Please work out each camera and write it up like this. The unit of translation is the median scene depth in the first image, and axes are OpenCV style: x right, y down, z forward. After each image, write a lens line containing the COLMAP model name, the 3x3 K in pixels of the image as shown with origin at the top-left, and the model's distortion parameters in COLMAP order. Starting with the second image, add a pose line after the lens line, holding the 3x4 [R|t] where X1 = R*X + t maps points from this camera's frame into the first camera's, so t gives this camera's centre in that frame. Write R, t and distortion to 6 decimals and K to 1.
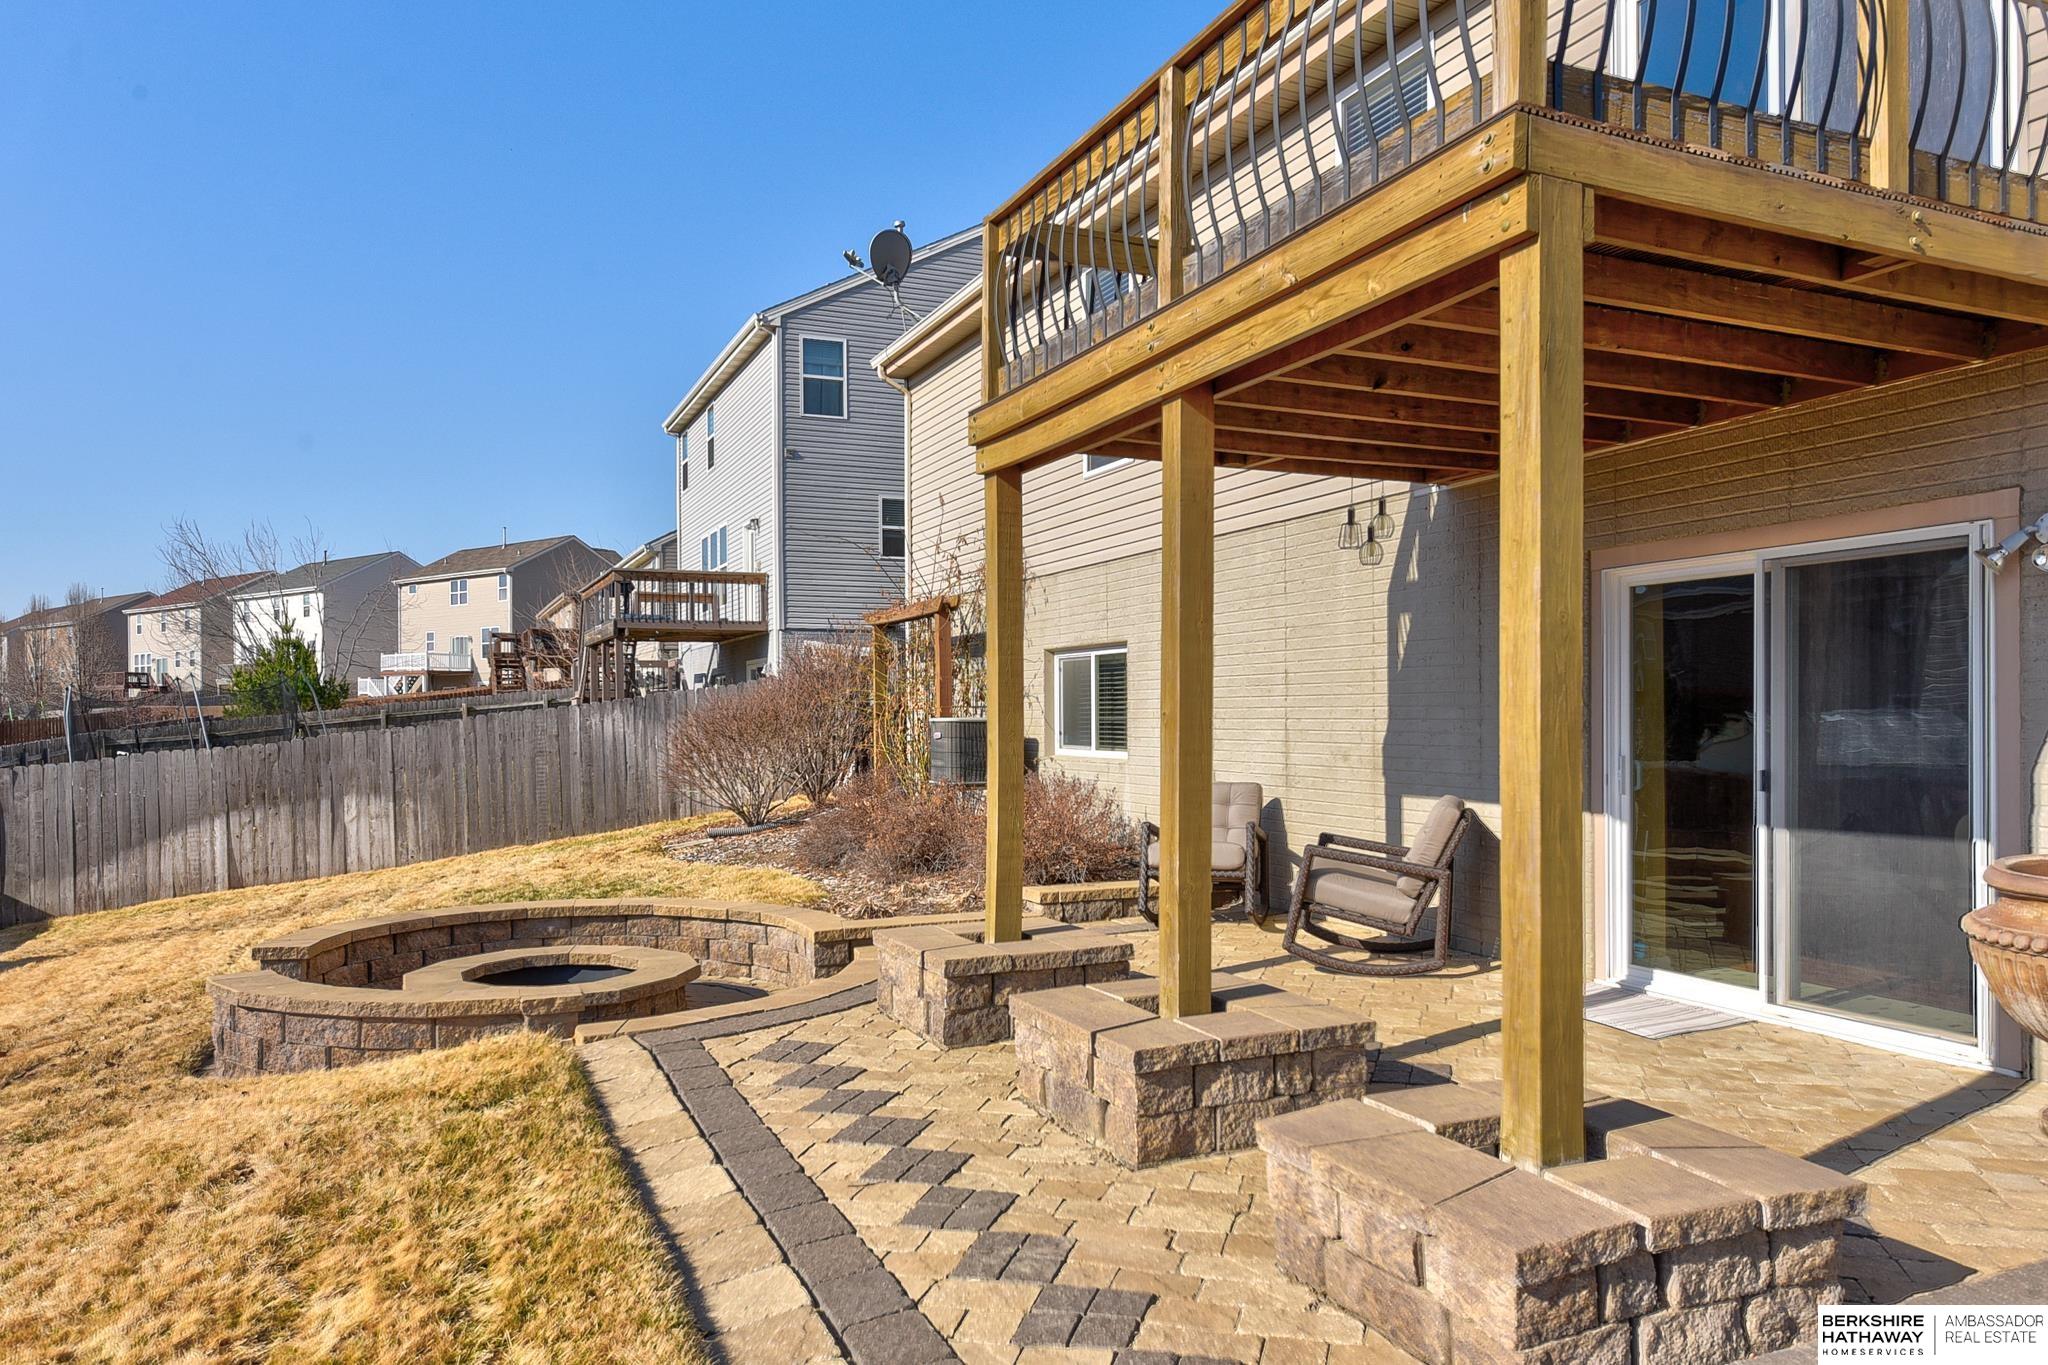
lens RADIAL K [[1374.5, 0, 1020.8], [0, 1374.5, 720.4], [0, 0, 1]] dist [0.005910, 0.001784]
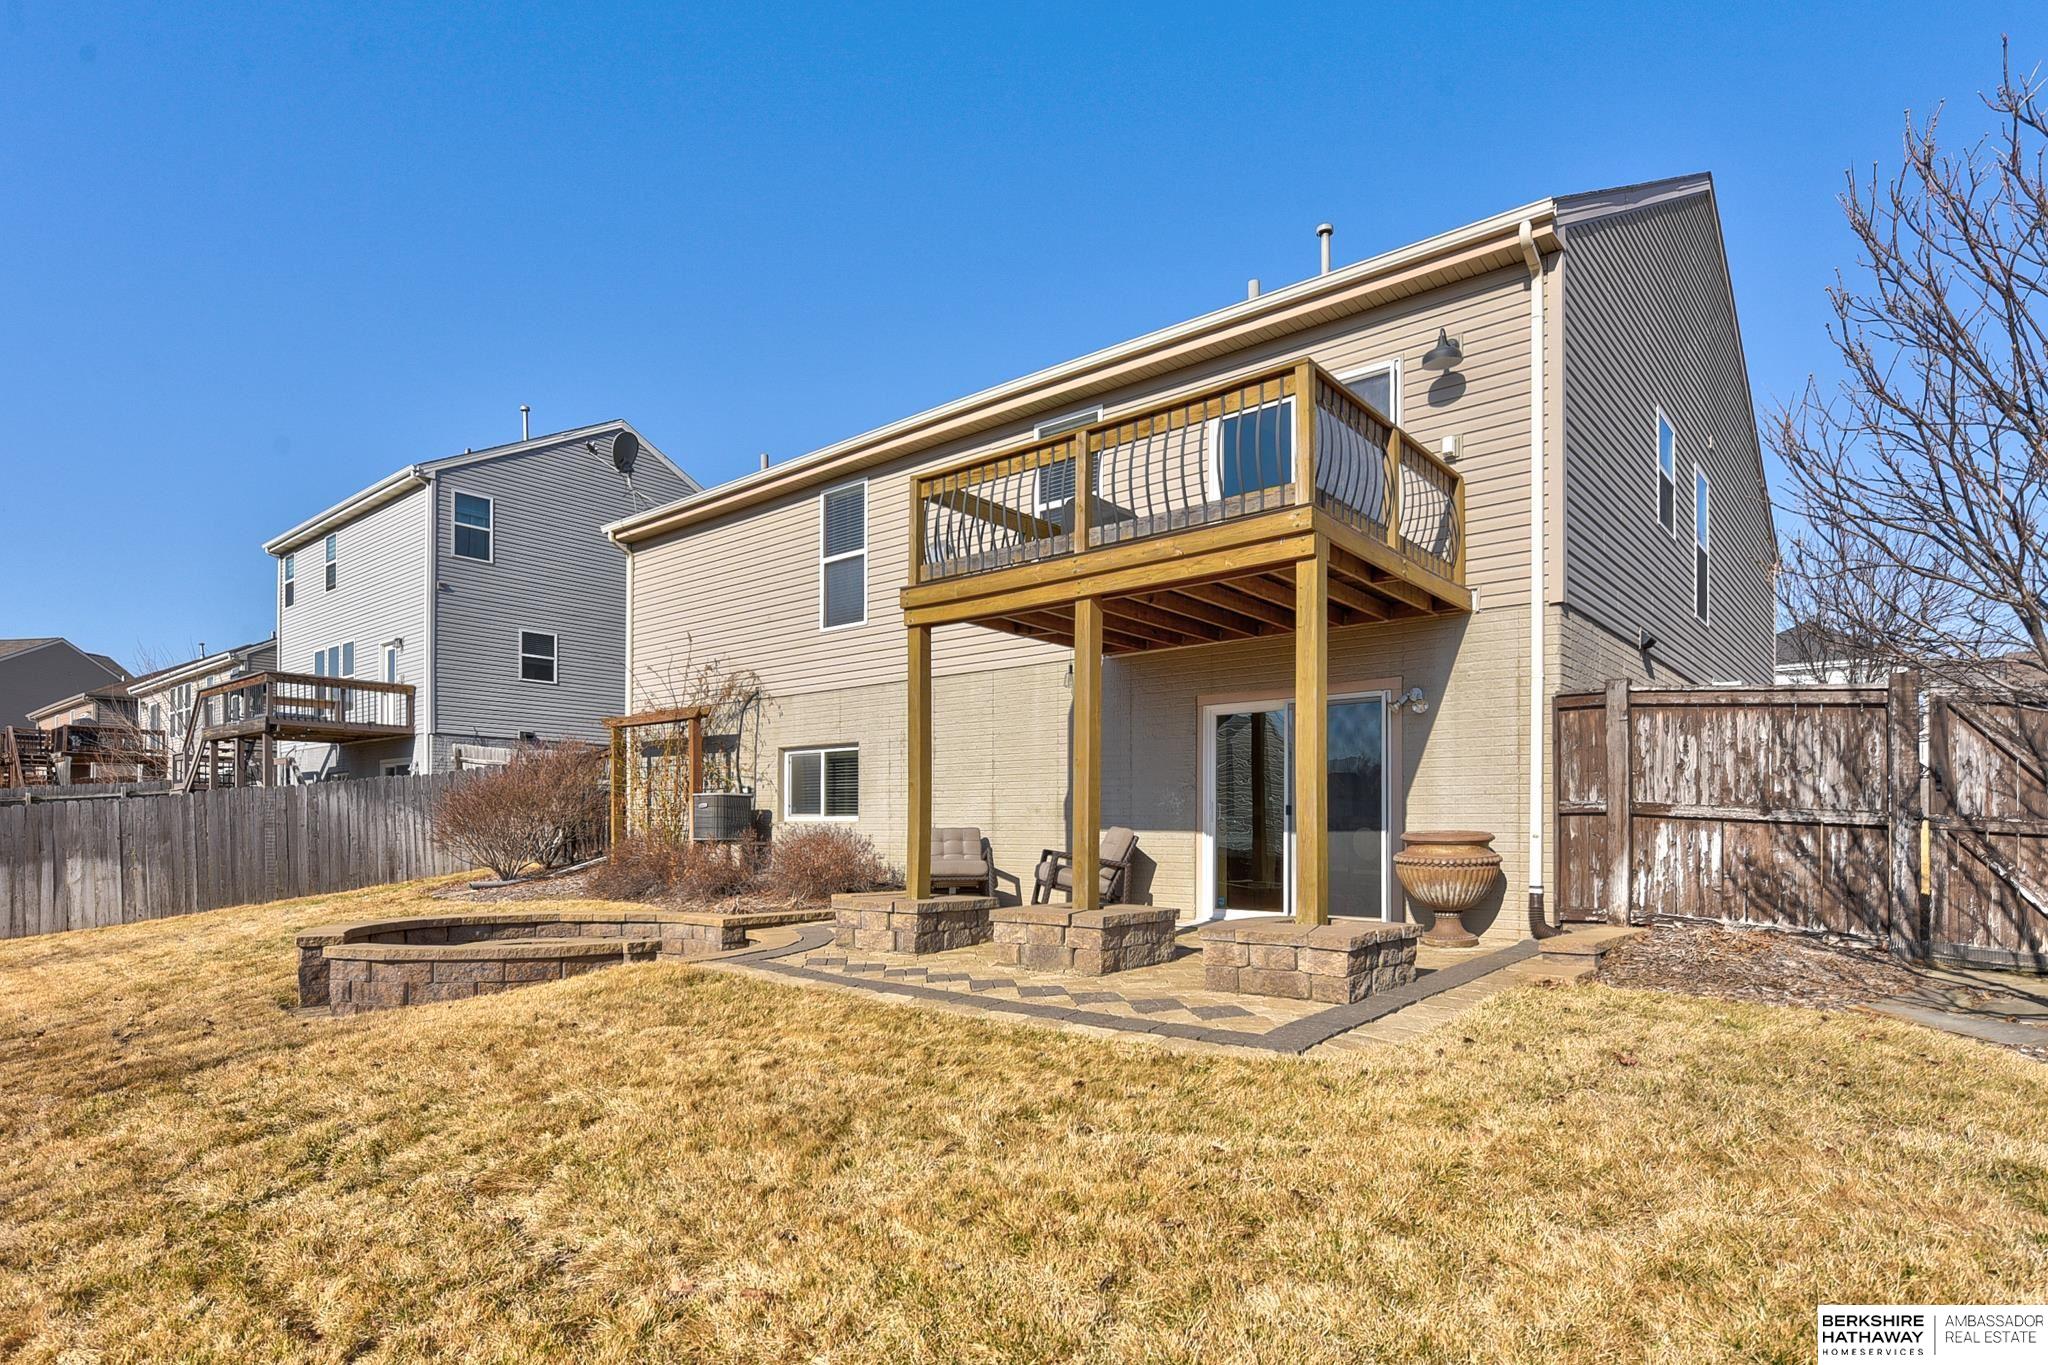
lens RADIAL K [[1089.7, 0, 1023.8], [0, 1089.7, 833.4], [0, 0, 1]] dist [0.003442, -0.000207]
pose [[0.895623, 0.011287, 0.444672, -0.211916], [-0.008754, 0.999932, -0.007748, 0.036646], [-0.444729, 0.003047, 0.895660, -0.114596]]
